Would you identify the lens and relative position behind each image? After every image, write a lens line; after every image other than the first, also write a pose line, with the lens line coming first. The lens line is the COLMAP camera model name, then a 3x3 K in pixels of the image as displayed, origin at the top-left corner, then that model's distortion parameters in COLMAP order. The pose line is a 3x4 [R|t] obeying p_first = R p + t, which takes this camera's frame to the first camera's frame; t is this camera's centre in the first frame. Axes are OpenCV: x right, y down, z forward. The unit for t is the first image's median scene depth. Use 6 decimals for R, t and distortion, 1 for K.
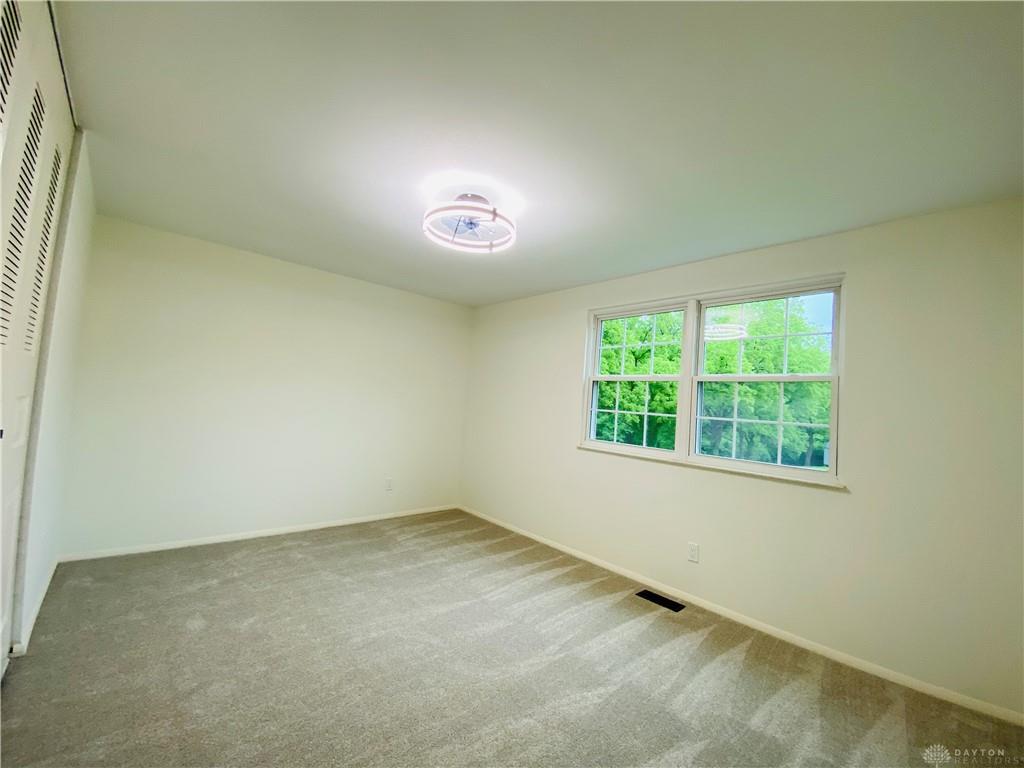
lens RADIAL K [[417.9, 0, 512.0], [0, 417.9, 384.0], [0, 0, 1]] dist [0.035201, -0.027103]
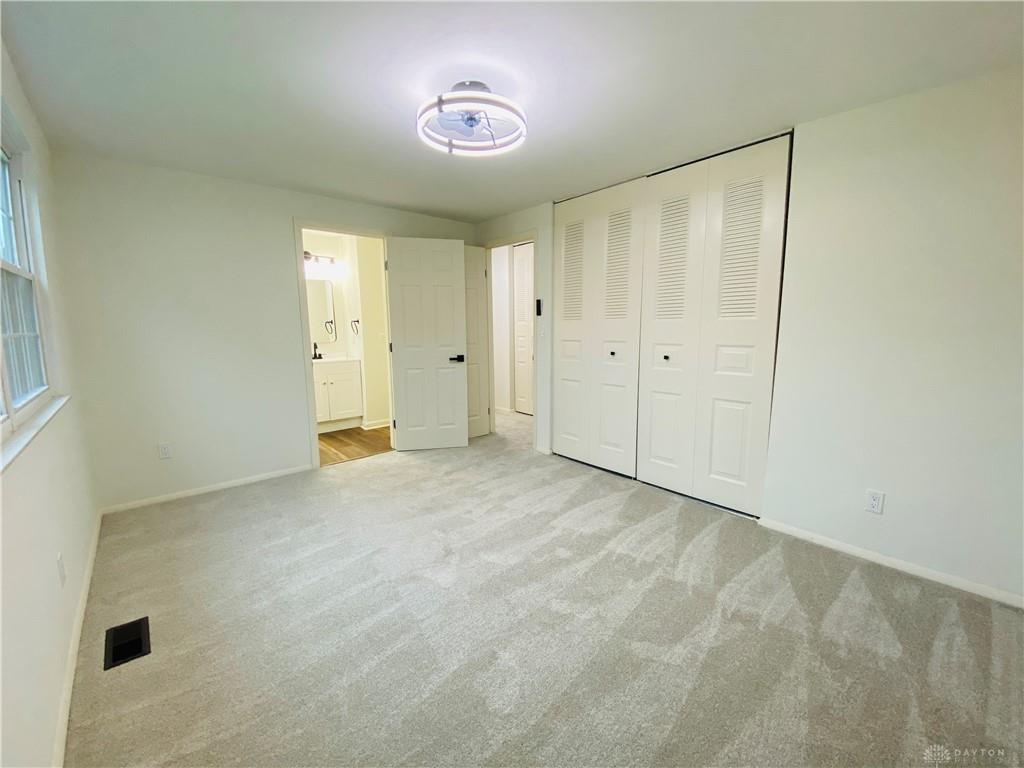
lens RADIAL K [[417.9, 0, 512.0], [0, 417.9, 384.0], [0, 0, 1]] dist [0.035201, -0.027103]
pose [[-0.997674, -0.067270, -0.011019, -0.167371], [-0.067916, 0.994780, 0.076155, 0.060194], [0.005838, 0.076726, -0.997035, 1.549403]]
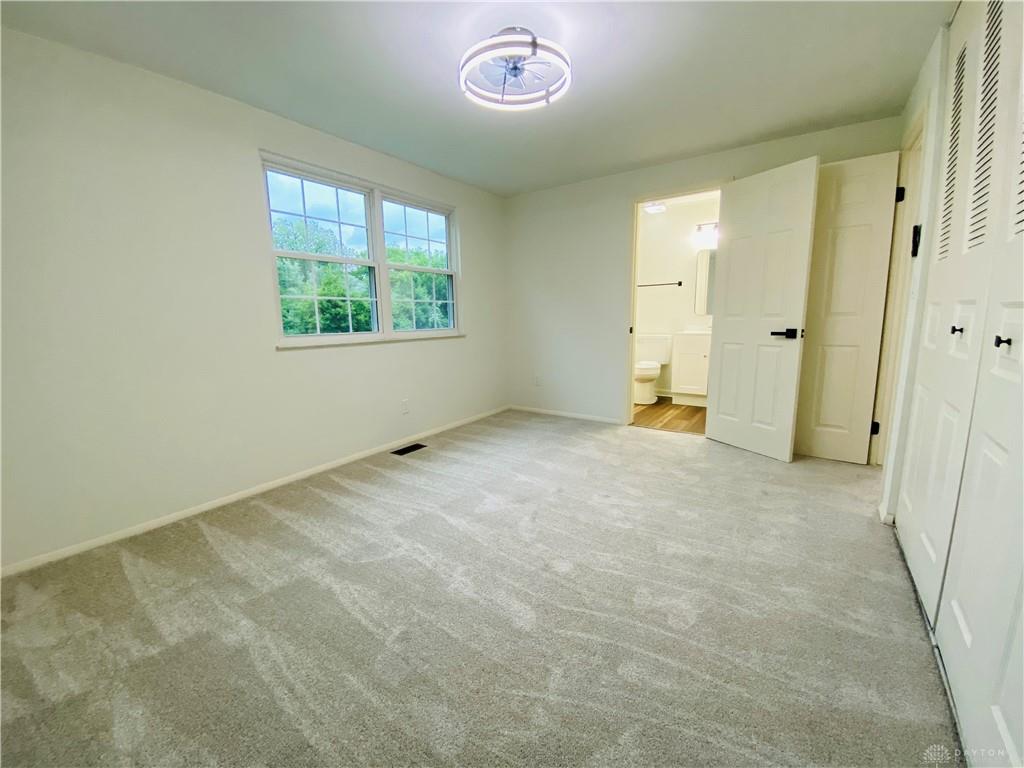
lens RADIAL K [[417.9, 0, 512.0], [0, 417.9, 384.0], [0, 0, 1]] dist [0.035201, -0.027103]
pose [[-0.233527, -0.226894, 0.945508, -0.839110], [-0.062620, 0.973885, 0.218237, 0.032198], [-0.970332, -0.008243, -0.241636, 0.990147]]
